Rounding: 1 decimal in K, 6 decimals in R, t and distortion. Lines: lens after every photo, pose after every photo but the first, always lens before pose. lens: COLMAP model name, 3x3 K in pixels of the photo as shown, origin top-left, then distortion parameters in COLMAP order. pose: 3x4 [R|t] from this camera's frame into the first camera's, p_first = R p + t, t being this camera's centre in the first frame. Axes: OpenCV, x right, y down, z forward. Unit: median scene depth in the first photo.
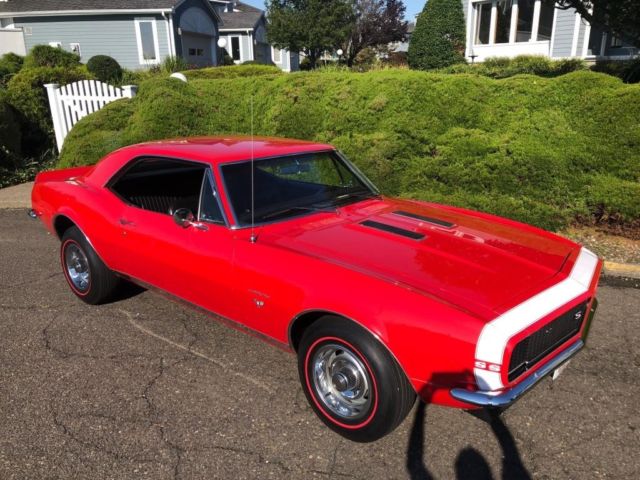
lens RADIAL K [[529.4, 0, 327.1], [0, 529.4, 232.7], [0, 0, 1]] dist [0.023541, -0.003442]
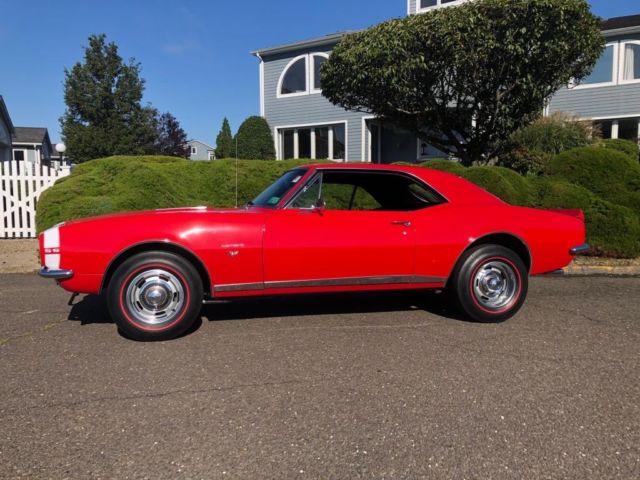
lens RADIAL K [[529.4, 0, 316.5], [0, 529.4, 235.9], [0, 0, 1]] dist [0.023541, -0.003442]
pose [[0.898621, -0.026658, 0.437916, -0.468619], [0.125517, 0.972052, -0.198394, 0.153398], [-0.420388, 0.233247, 0.876852, -0.125714]]
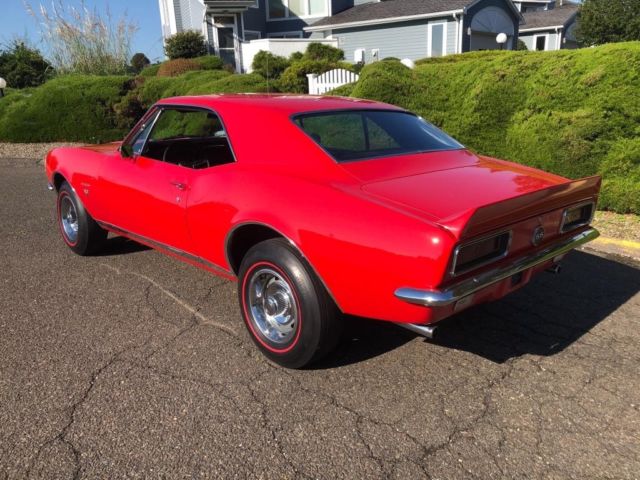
lens RADIAL K [[529.4, 0, 321.1], [0, 529.4, 237.6], [0, 0, 1]] dist [0.023541, -0.003442]
pose [[0.834780, 0.140007, -0.532485, 0.218879], [-0.145869, 0.988808, 0.031308, 0.049761], [0.530909, 0.051538, 0.845860, 0.040611]]
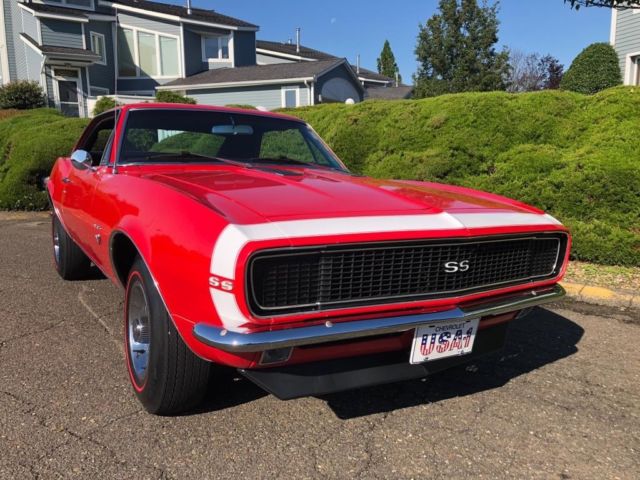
lens RADIAL K [[529.4, 0, 319.8], [0, 529.4, 234.1], [0, 0, 1]] dist [0.023541, -0.003442]
pose [[0.947477, 0.056664, -0.314765, 0.194354], [-0.102823, 0.985898, -0.132030, 0.081604], [0.302845, 0.157460, 0.939942, 0.119225]]
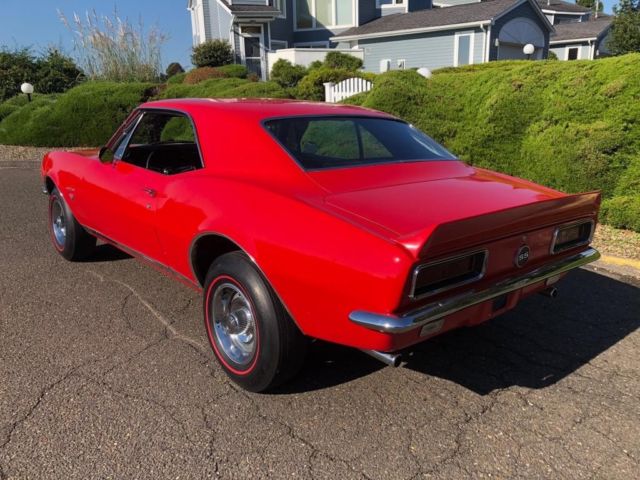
lens RADIAL K [[529.4, 0, 321.2], [0, 529.4, 234.2], [0, 0, 1]] dist [0.023541, -0.003442]
pose [[0.802352, 0.148619, -0.578052, 0.236370], [-0.171337, 0.985091, 0.015450, 0.041333], [0.571730, 0.086645, 0.815854, 0.084934]]
